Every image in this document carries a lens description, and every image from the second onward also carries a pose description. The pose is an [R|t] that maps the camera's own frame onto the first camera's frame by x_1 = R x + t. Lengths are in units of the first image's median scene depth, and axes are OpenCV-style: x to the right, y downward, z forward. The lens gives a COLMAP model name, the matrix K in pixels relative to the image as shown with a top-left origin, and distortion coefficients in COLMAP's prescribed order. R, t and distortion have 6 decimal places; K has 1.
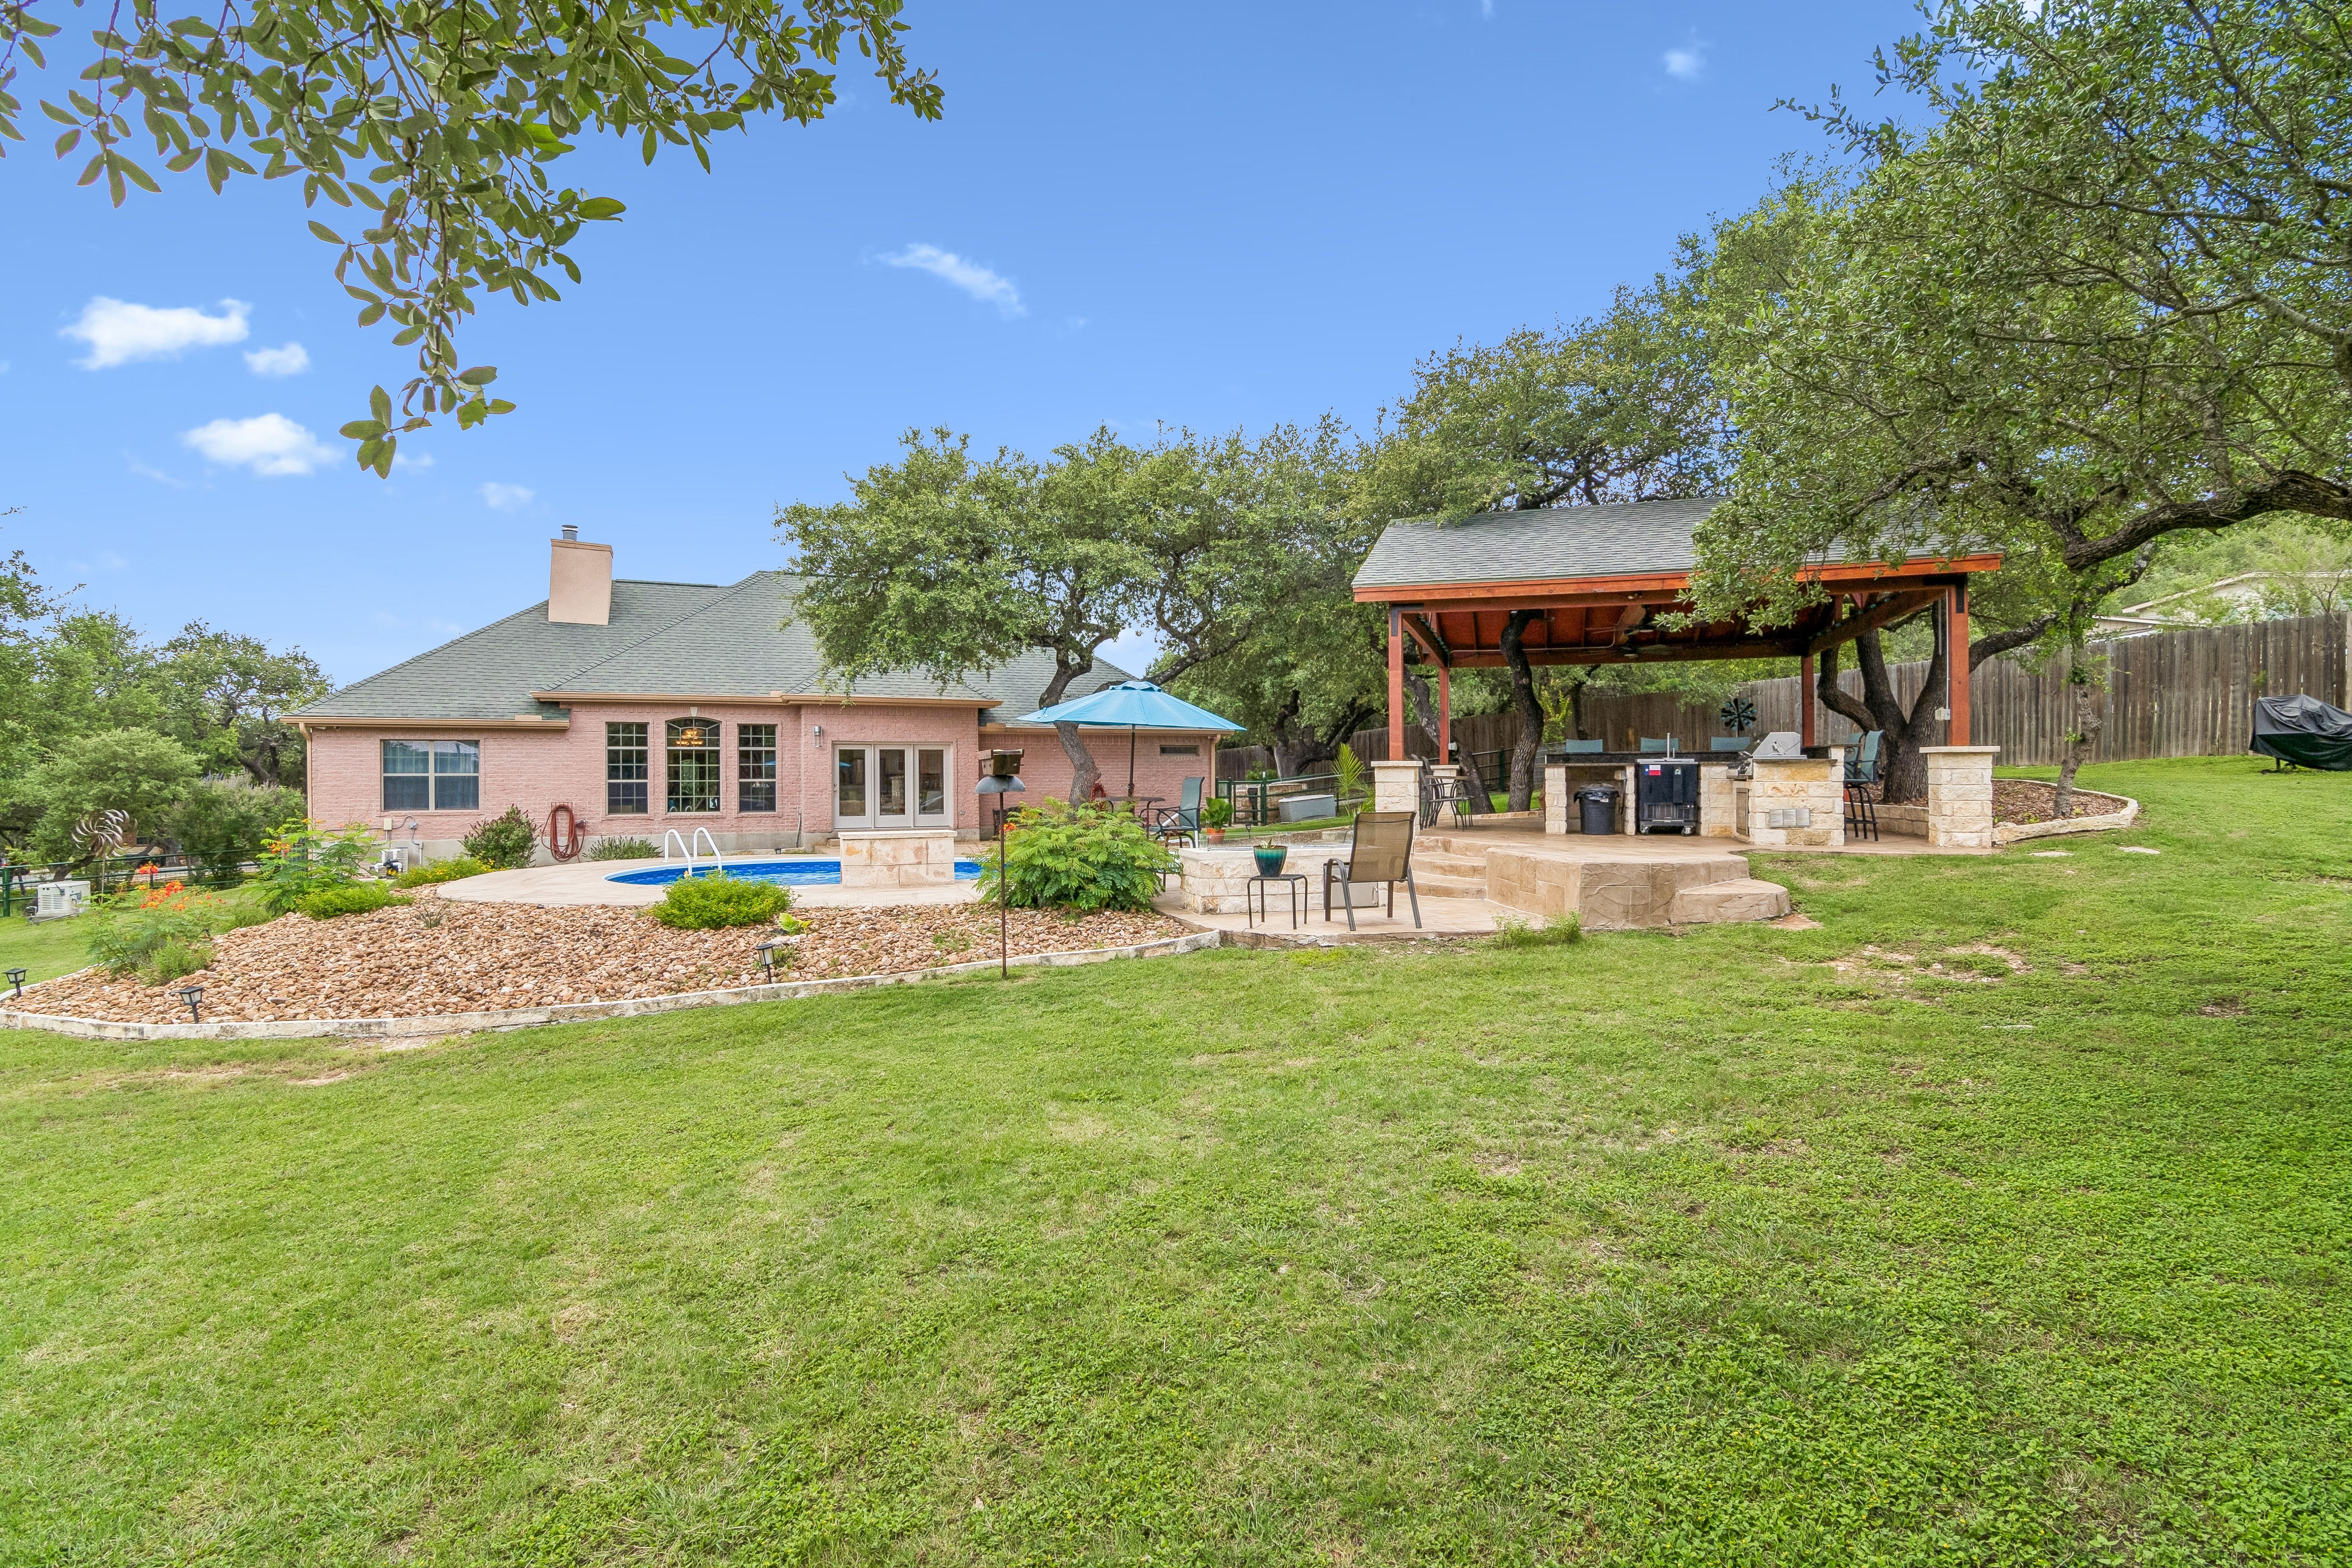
lens RADIAL K [[1121.2, 0, 1181.2], [0, 1121.2, 782.3], [0, 0, 1]] dist [-0.014324, -0.000511]
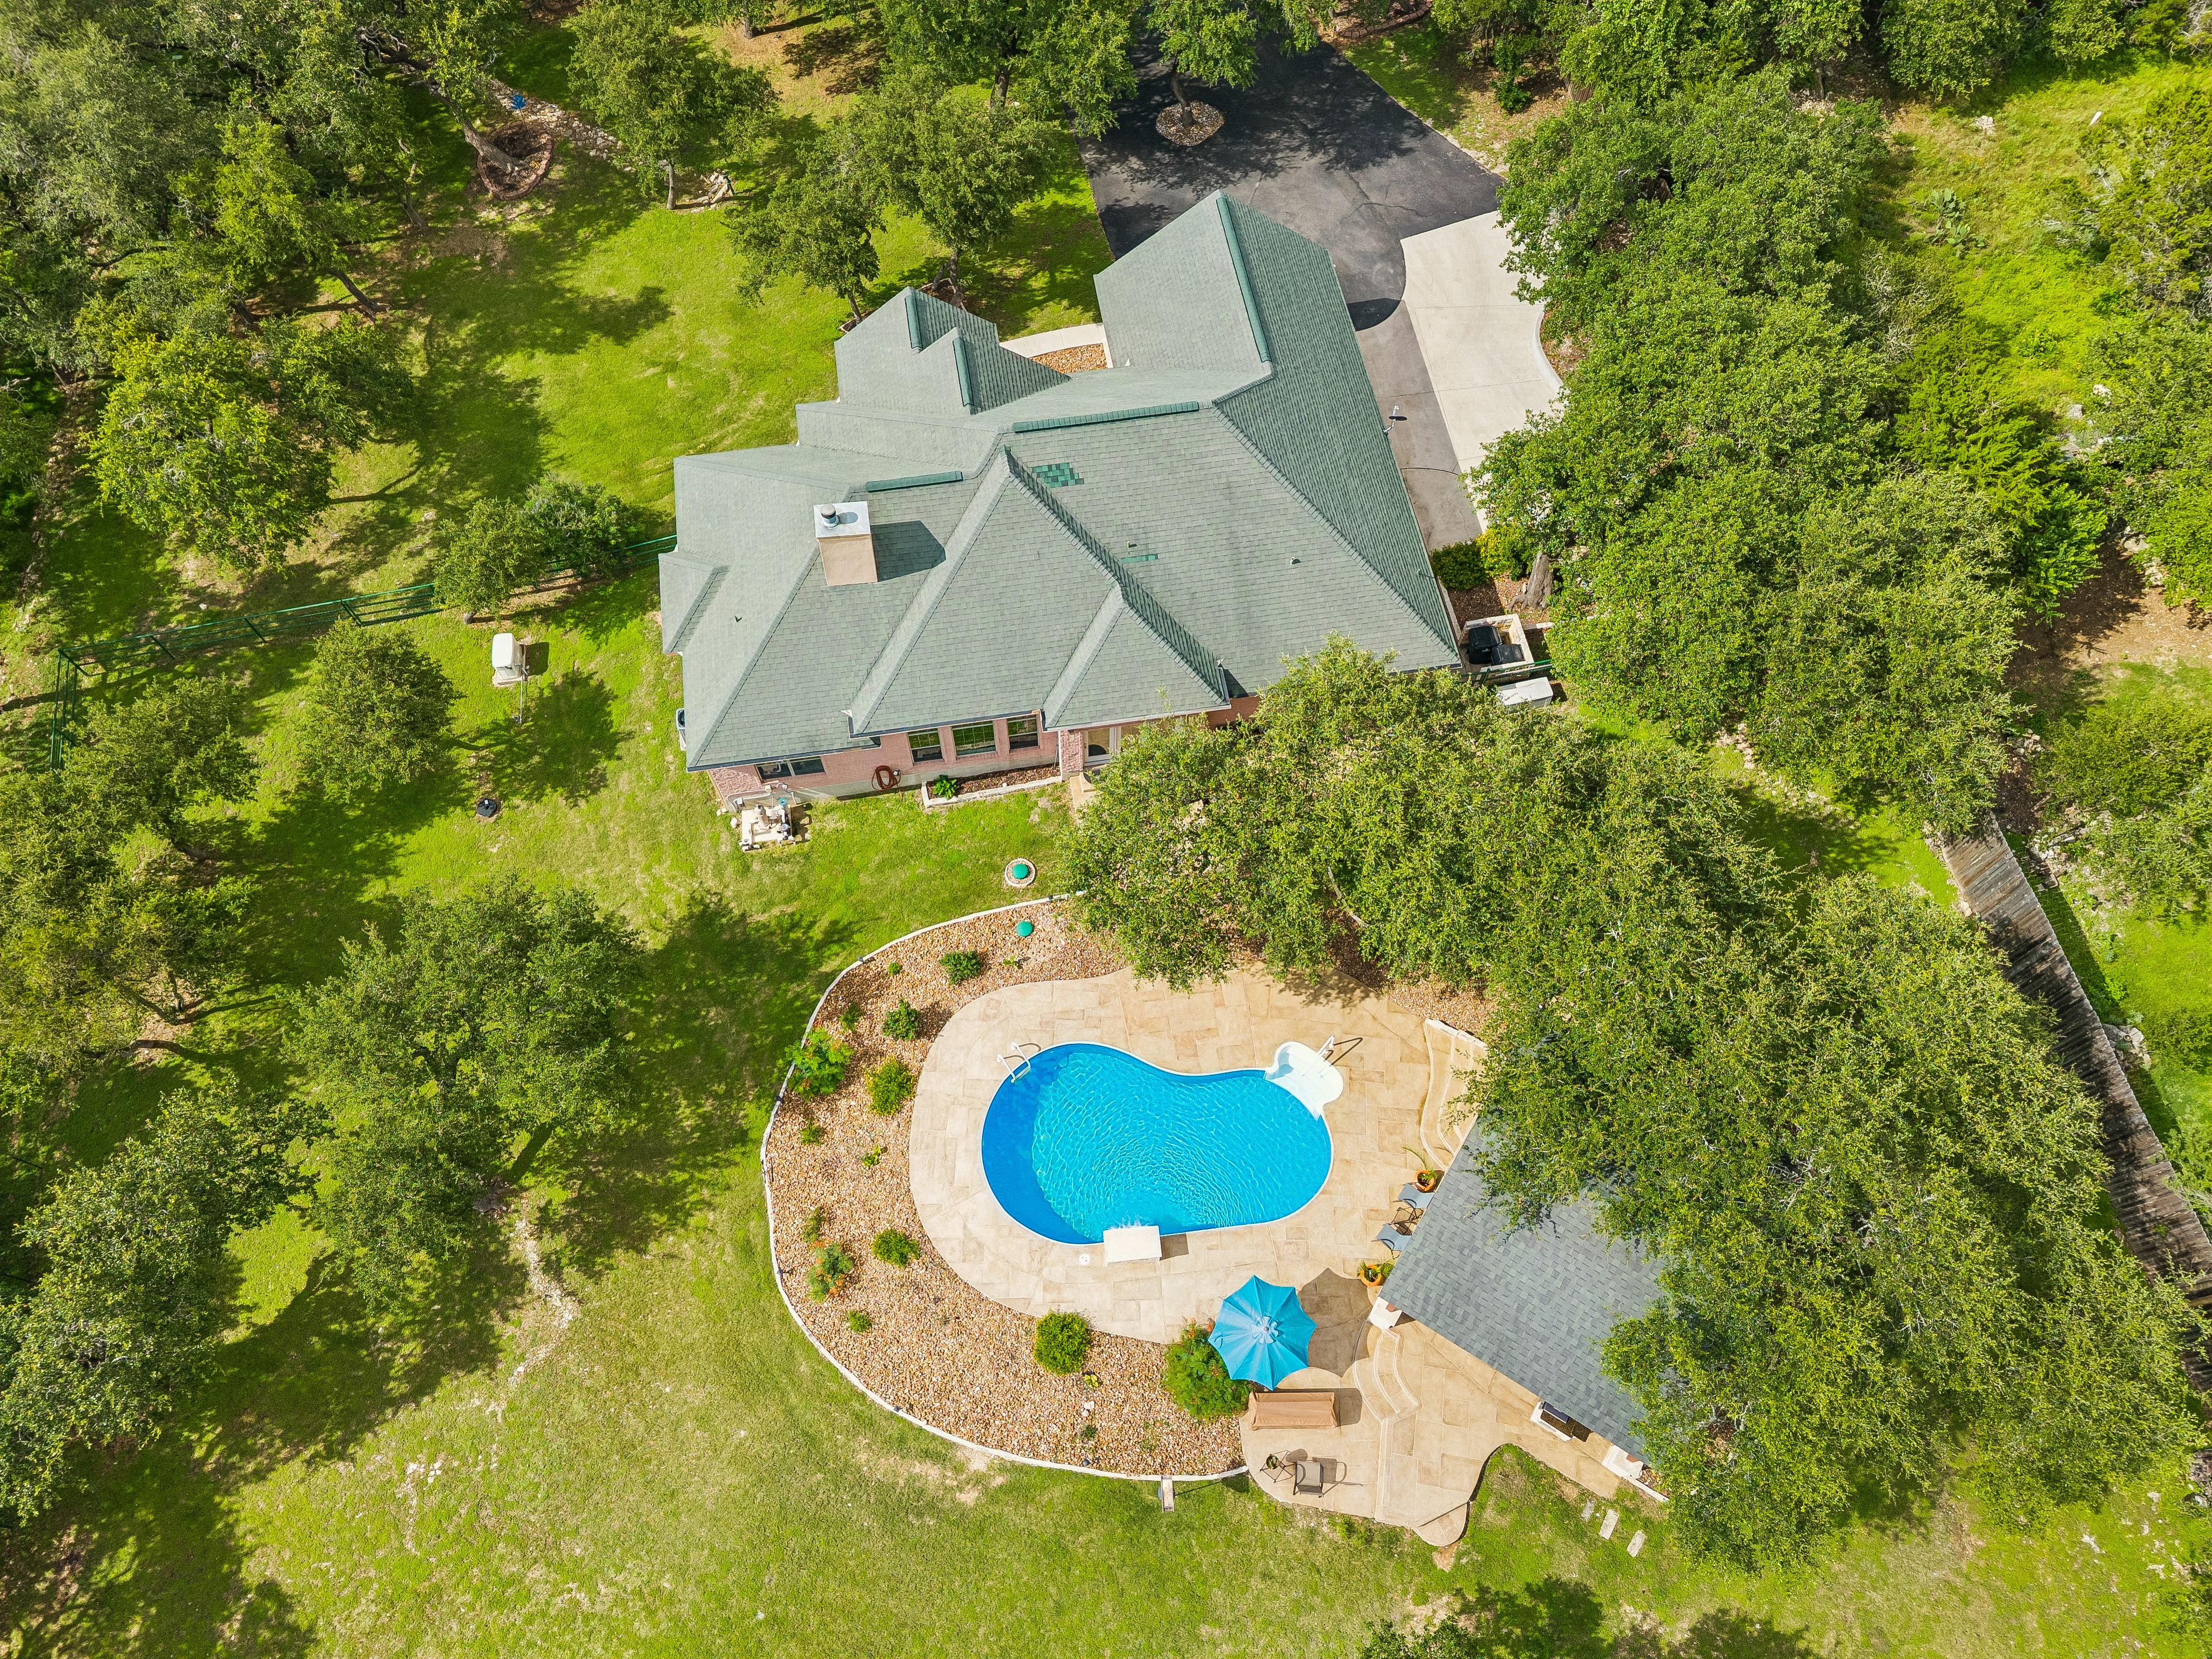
lens RADIAL K [[1502.5, 0, 1099.8], [0, 1502.5, 828.7], [0, 0, 1]] dist [0.016263, -0.014089]
pose [[0.964939, 0.232824, -0.121184, -0.086909], [0.000120, 0.461309, 0.887239, -1.442497], [0.262474, -0.856146, 0.445107, 0.234301]]
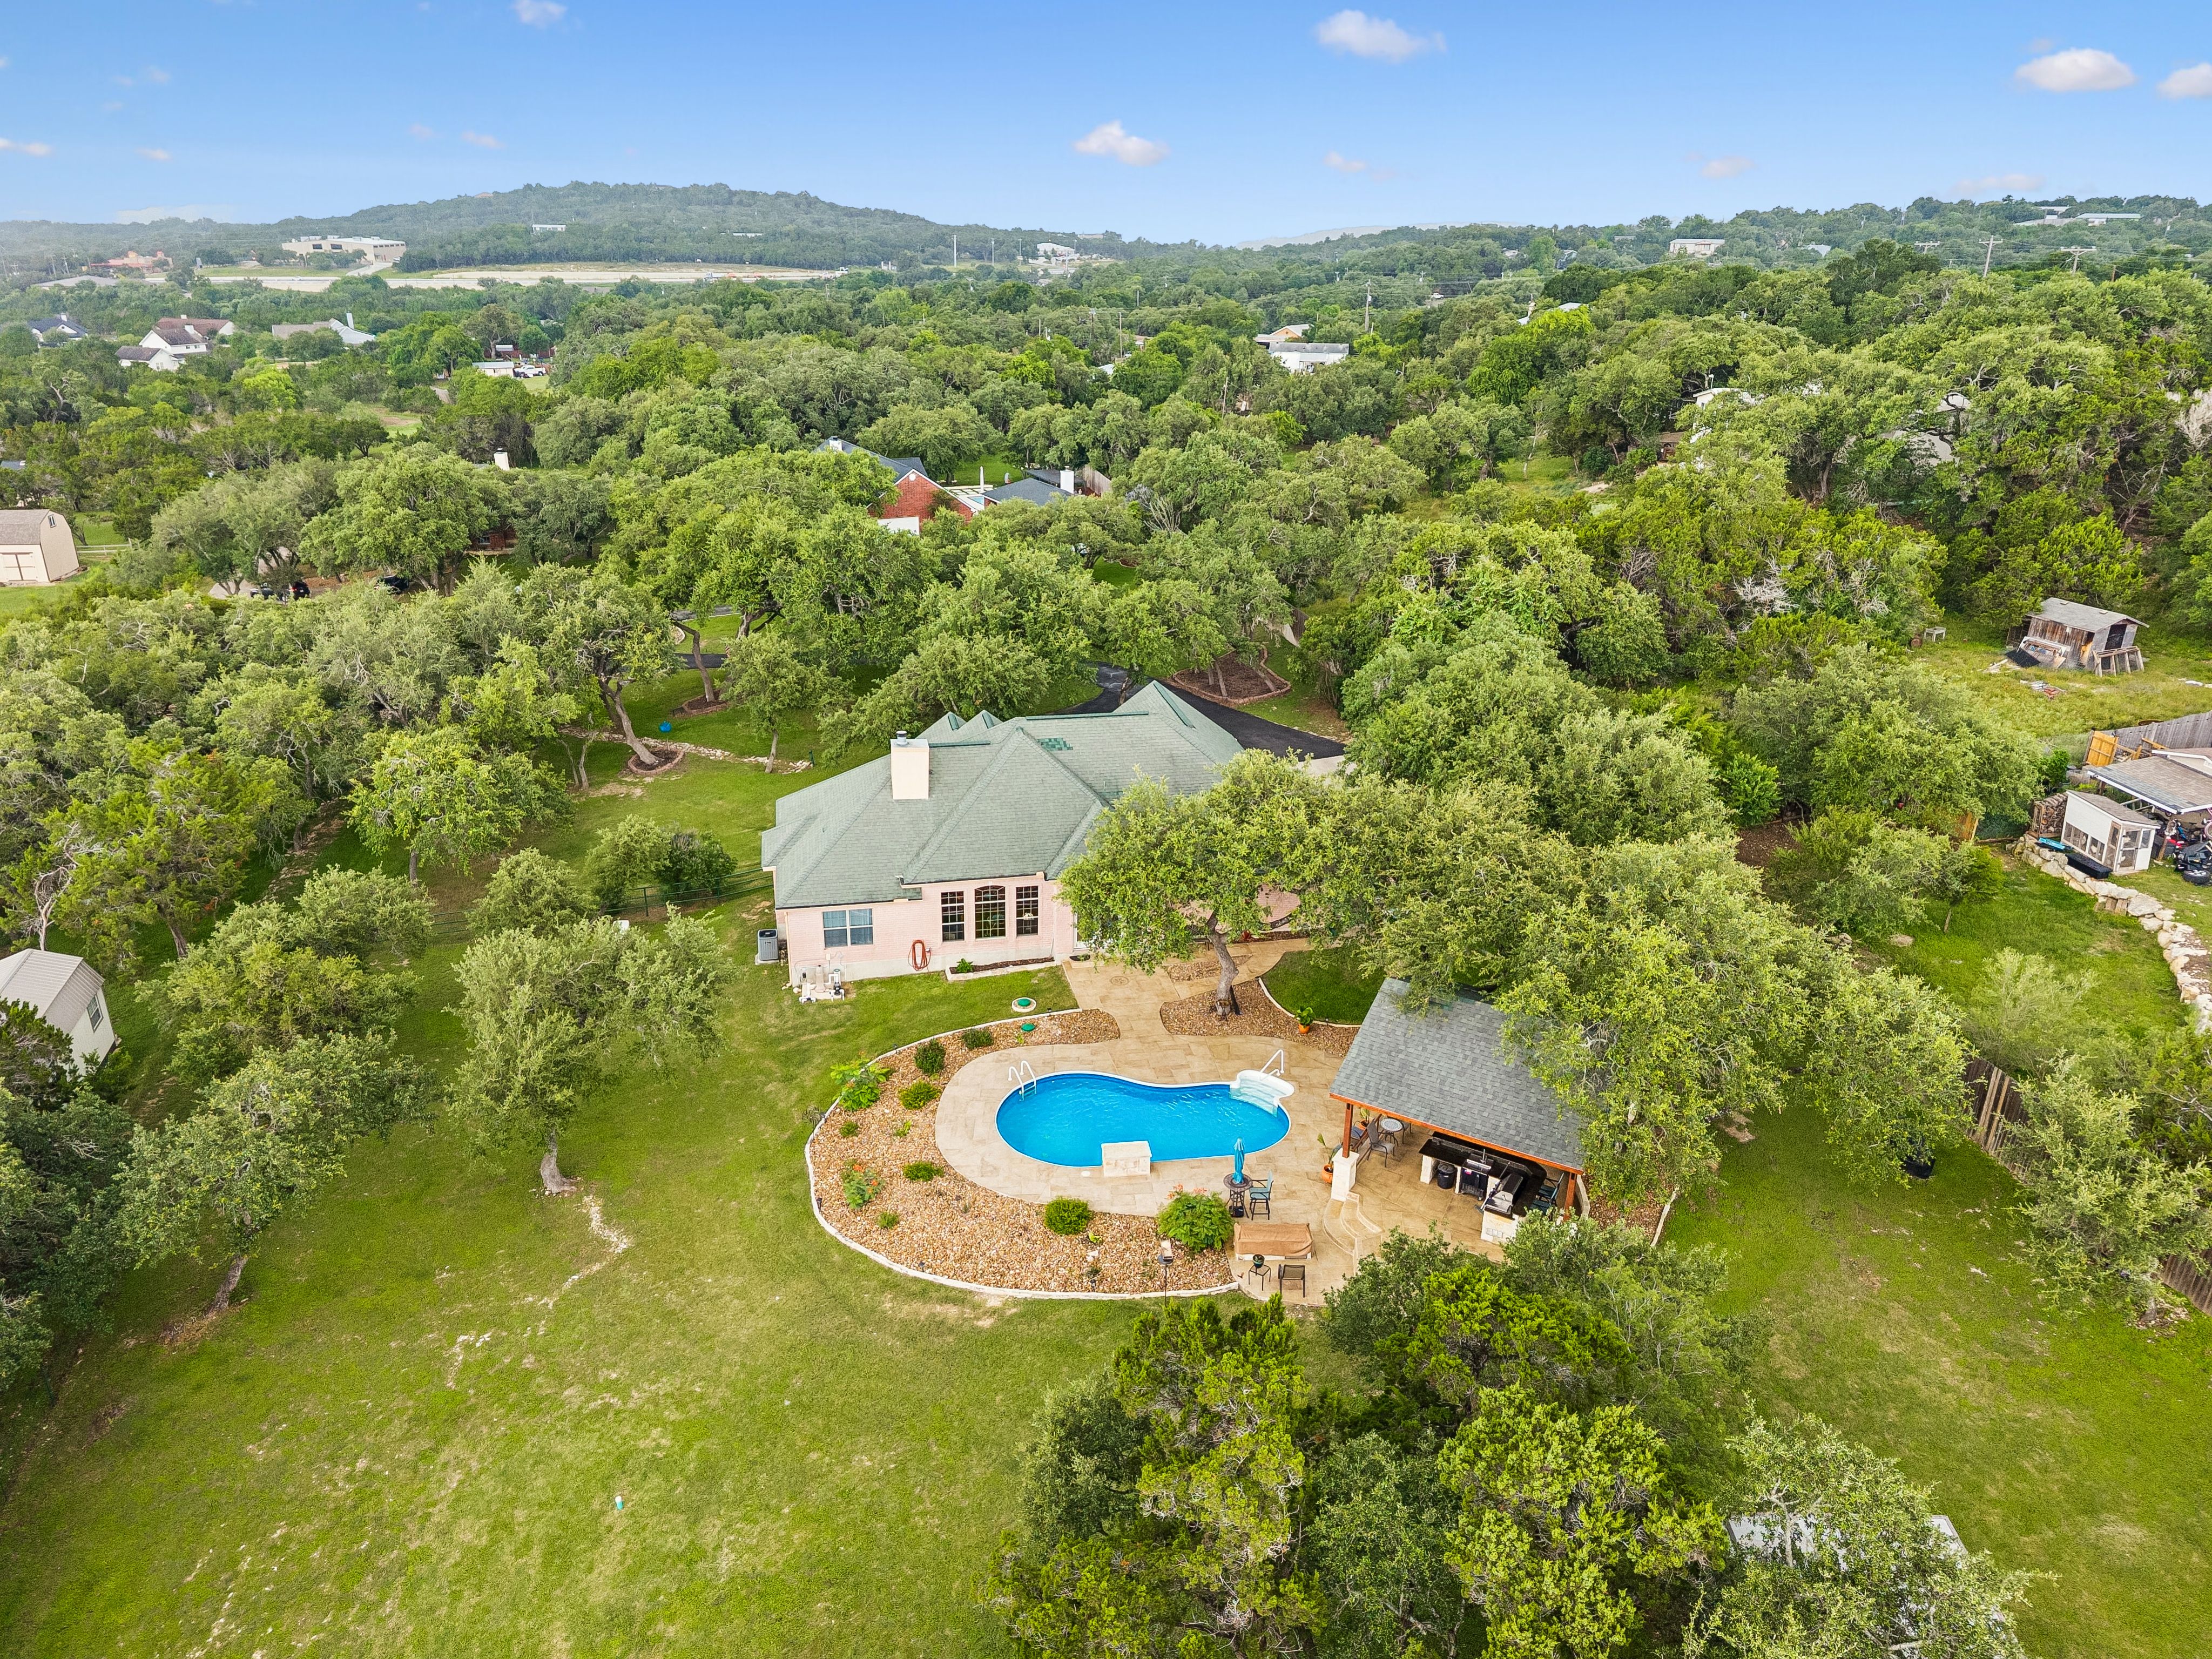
lens RADIAL K [[1502.5, 0, 1090.9], [0, 1502.5, 820.5], [0, 0, 1]] dist [0.016263, -0.014089]
pose [[0.972306, 0.097608, -0.212351, 0.146858], [-0.011733, 0.927851, 0.372767, -0.957159], [0.233415, -0.359952, 0.903300, -0.868118]]
